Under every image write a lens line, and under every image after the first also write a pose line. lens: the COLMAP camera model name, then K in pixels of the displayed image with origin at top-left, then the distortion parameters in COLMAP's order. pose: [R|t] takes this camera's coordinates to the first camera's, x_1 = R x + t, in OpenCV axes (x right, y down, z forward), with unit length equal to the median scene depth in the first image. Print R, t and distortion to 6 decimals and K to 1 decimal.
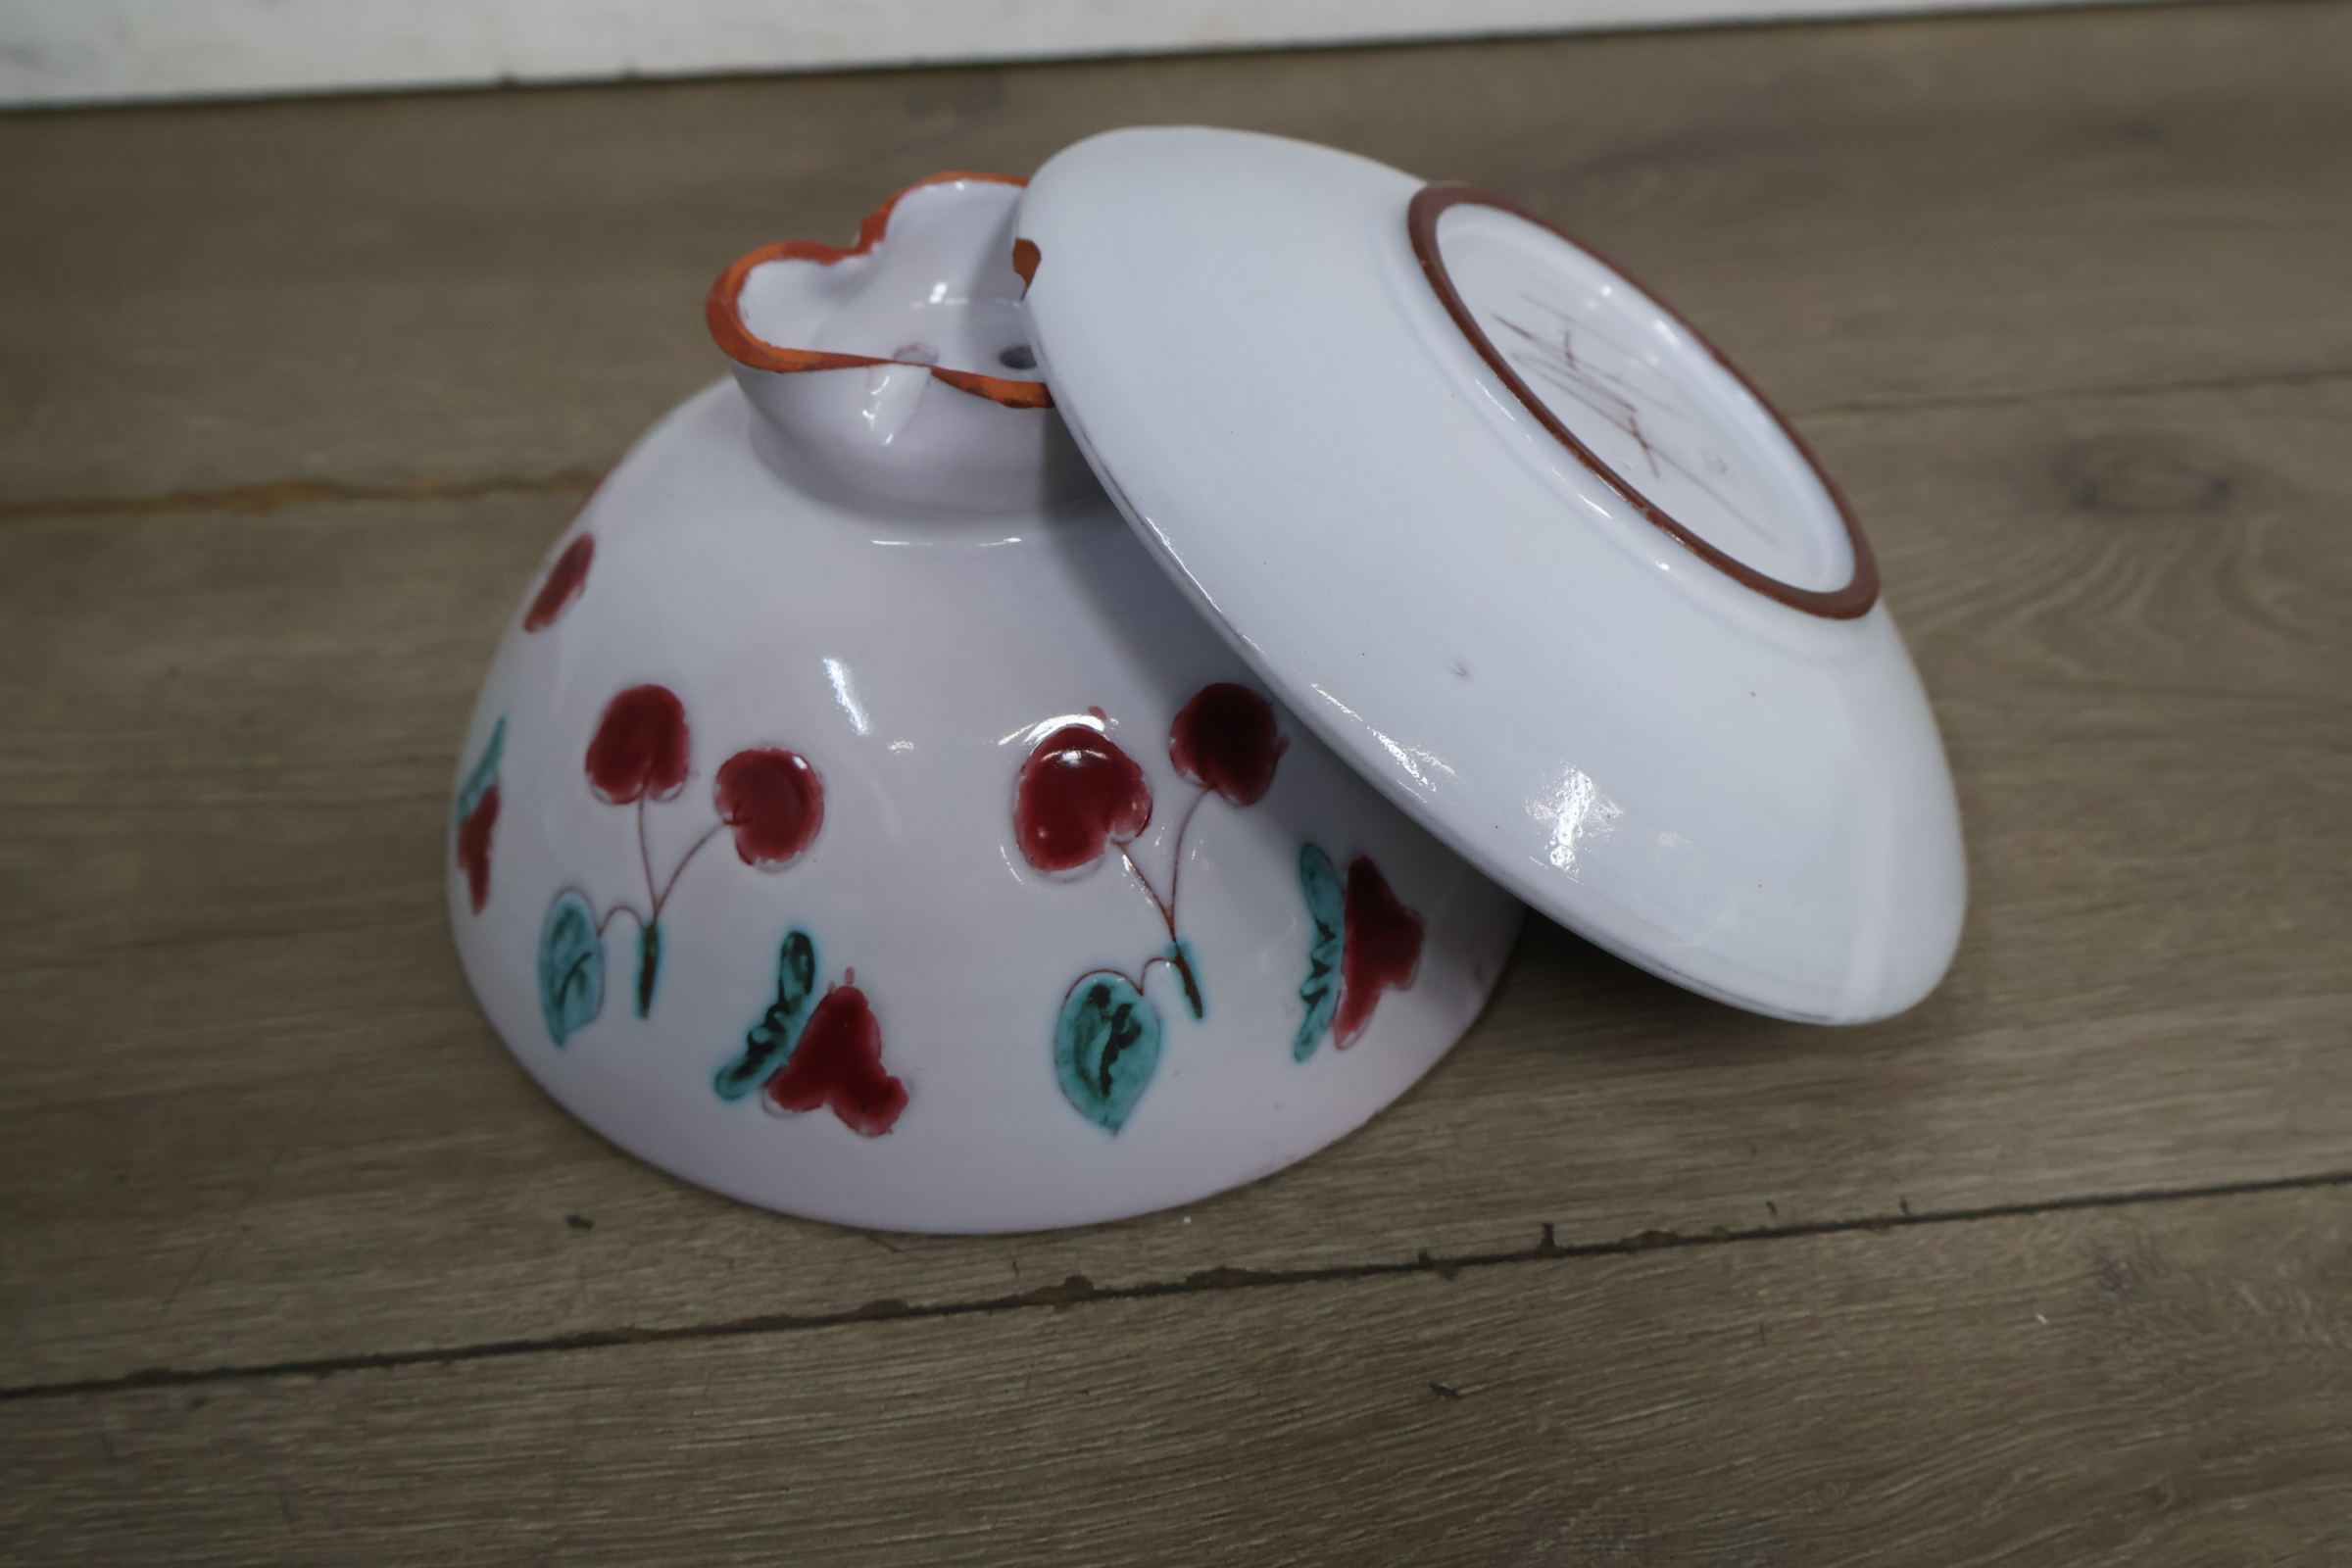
lens RADIAL K [[2335.1, 0, 1176.2], [0, 2335.1, 780.5], [0, 0, 1]] dist [0.013382, 0.000000]
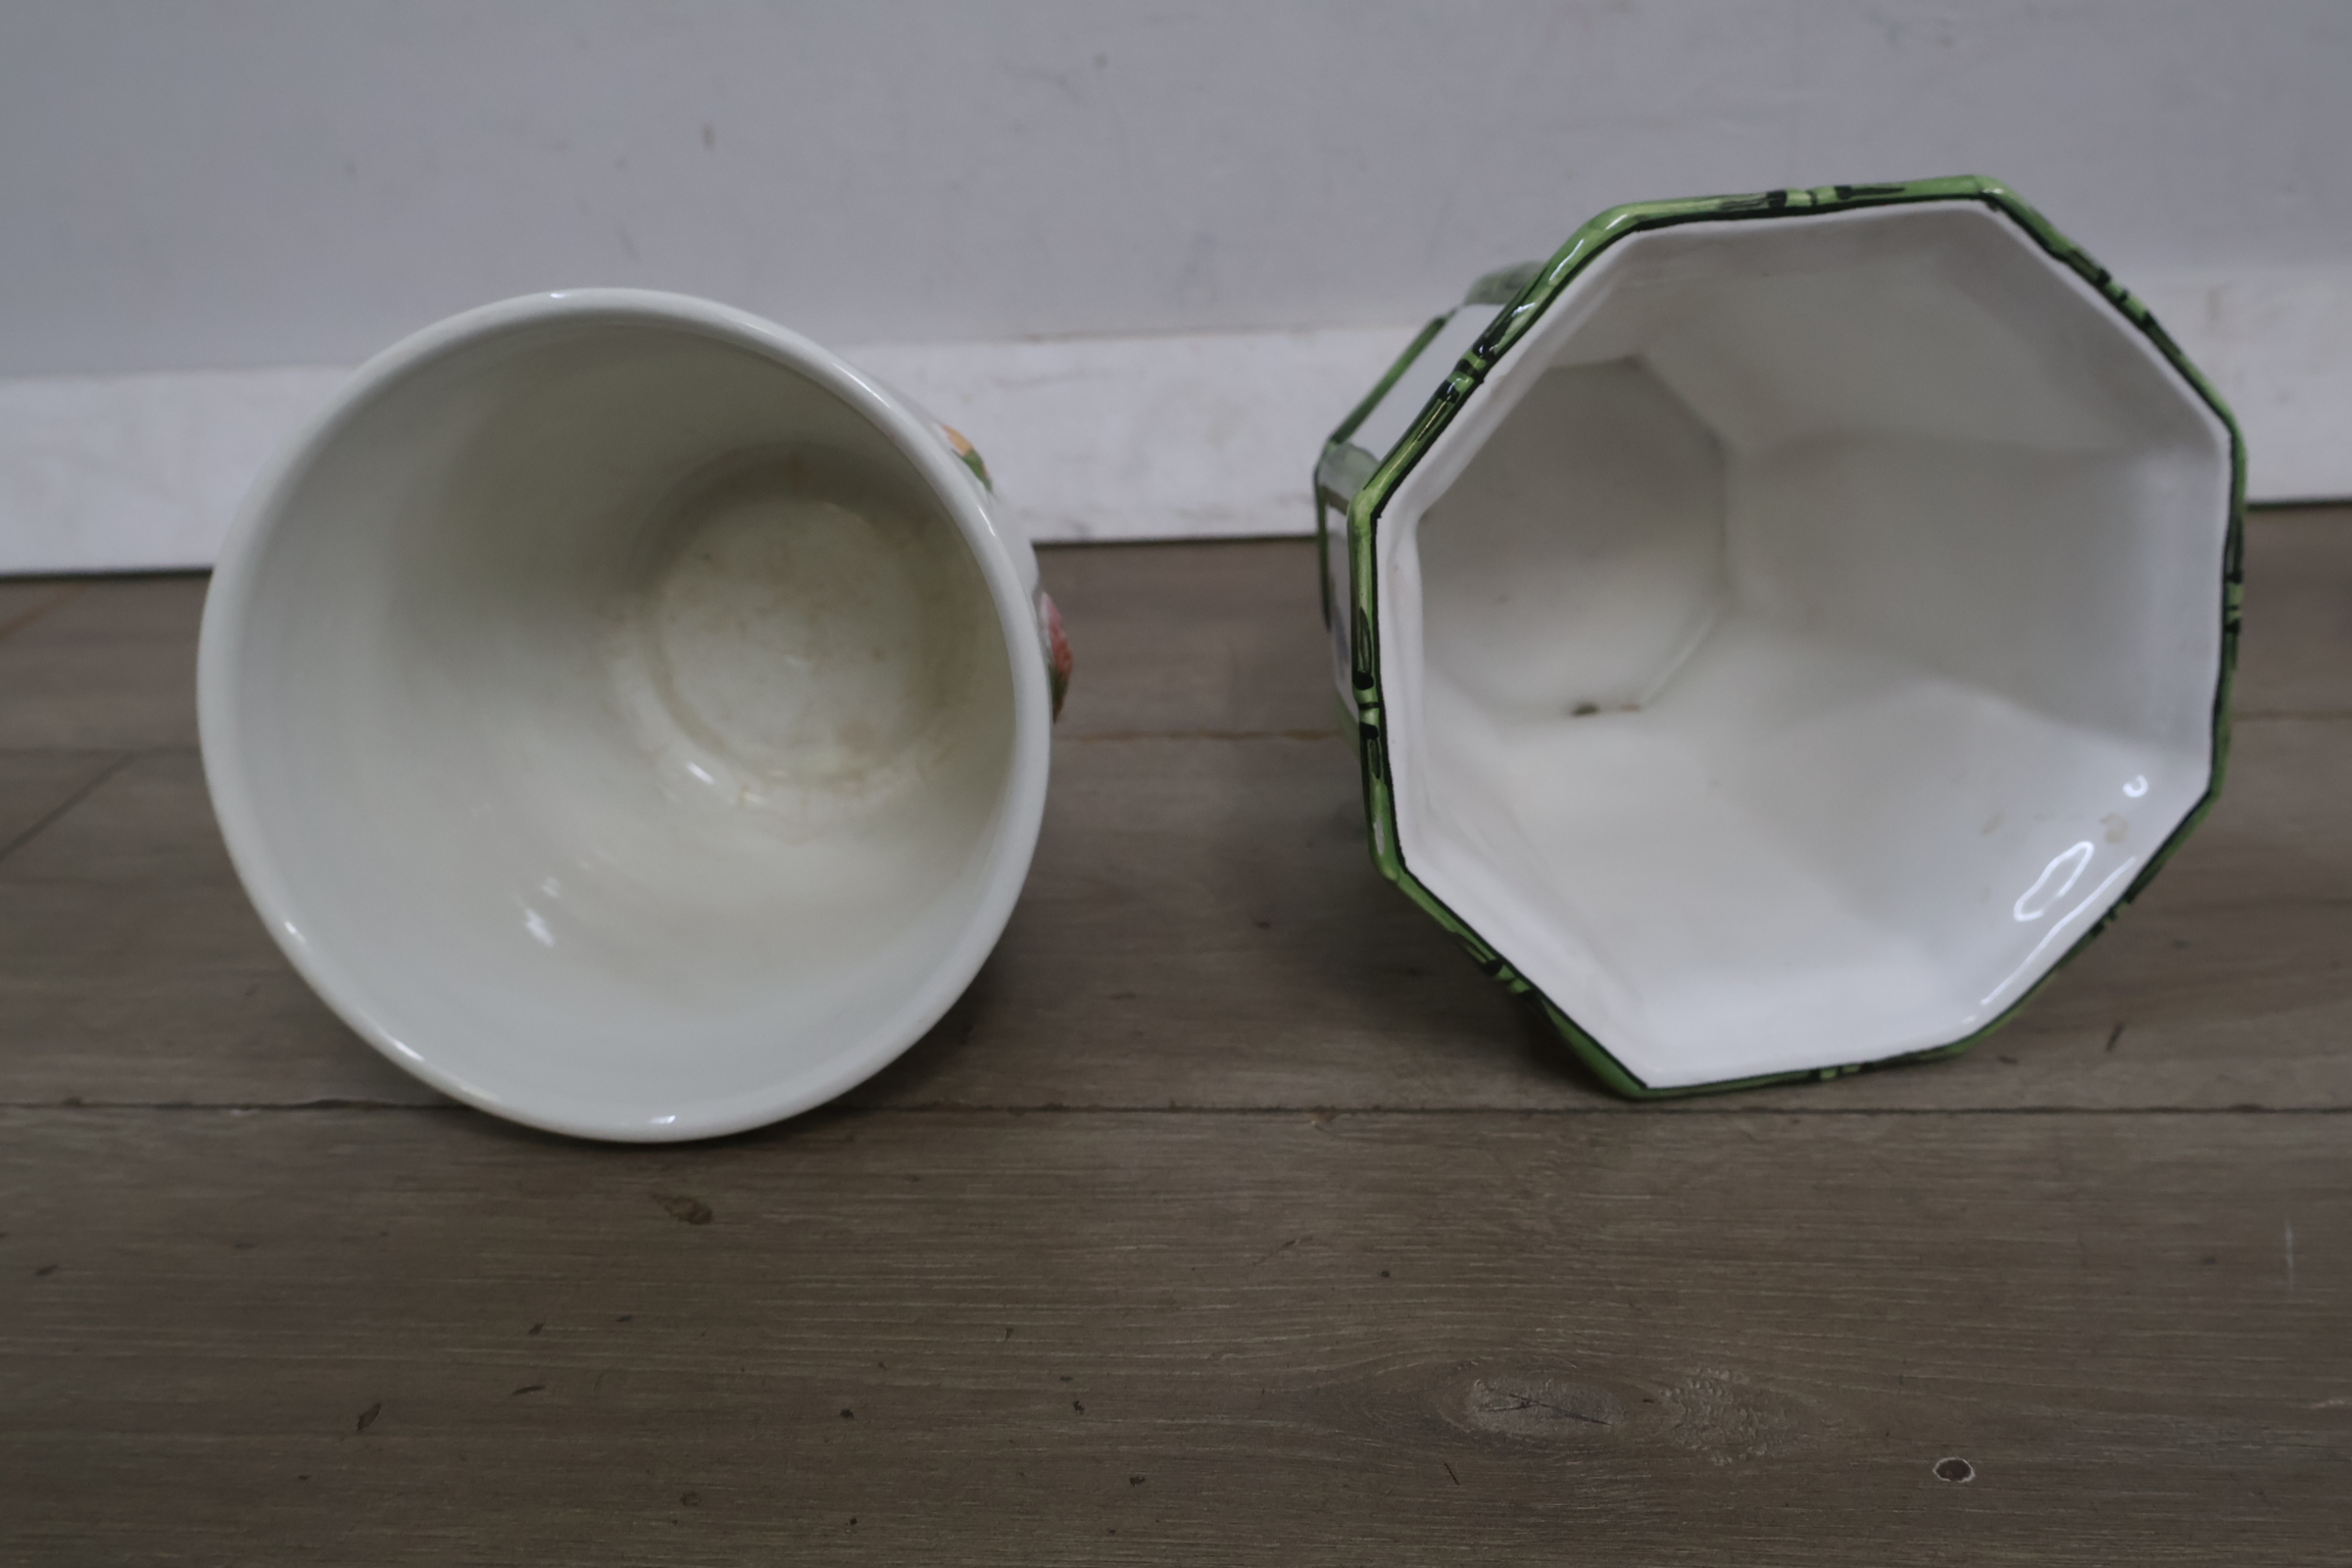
lens RADIAL K [[2335.1, 0, 1160.8], [0, 2335.1, 802.9], [0, 0, 1]] dist [0.013382, 0.000000]
pose [[0.974886, 0.025309, -0.221261, -0.420799], [-0.087343, 0.957375, -0.275327, 0.453375], [0.204862, 0.287738, 0.935542, -0.525630]]
